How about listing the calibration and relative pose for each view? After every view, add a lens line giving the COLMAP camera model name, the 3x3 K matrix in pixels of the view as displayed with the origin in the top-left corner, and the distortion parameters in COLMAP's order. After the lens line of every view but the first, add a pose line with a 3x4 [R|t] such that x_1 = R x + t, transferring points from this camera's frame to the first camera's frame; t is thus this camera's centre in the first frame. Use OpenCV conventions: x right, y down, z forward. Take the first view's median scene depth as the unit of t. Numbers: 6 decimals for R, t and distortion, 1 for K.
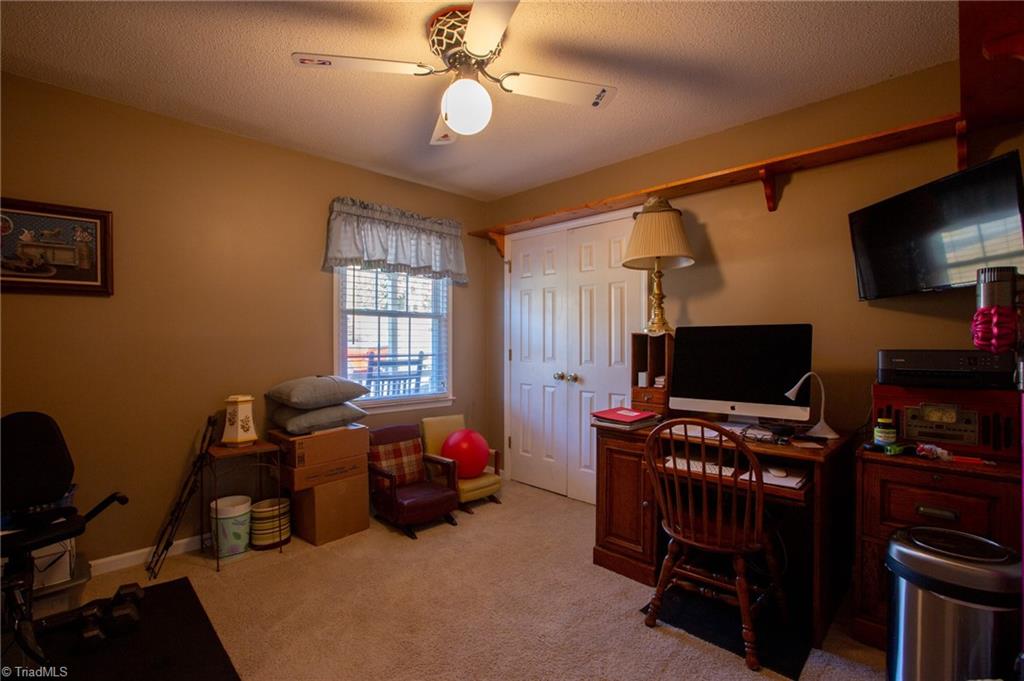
lens RADIAL K [[486.2, 0, 508.5], [0, 486.2, 343.0], [0, 0, 1]] dist [-0.051096, -0.000121]
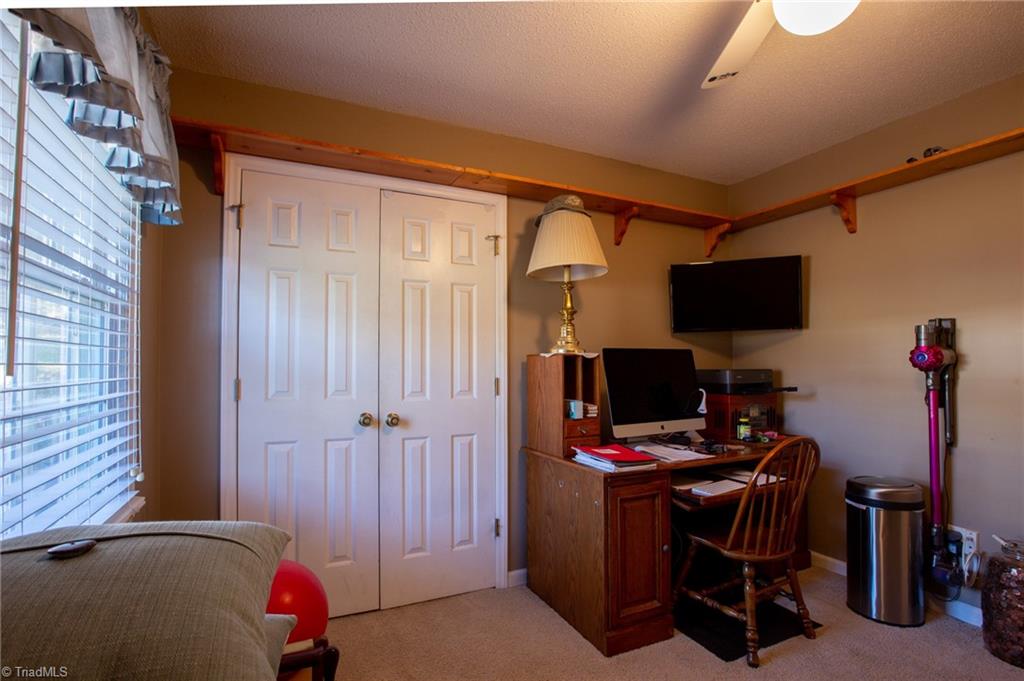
lens RADIAL K [[481.9, 0, 511.1], [0, 481.9, 351.4], [0, 0, 1]] dist [-0.083695, 0.037937]
pose [[0.326271, 0.025993, 0.944919, -0.532227], [0.002493, 0.999595, -0.028358, -0.000995], [-0.945273, 0.011608, 0.326074, 0.827208]]
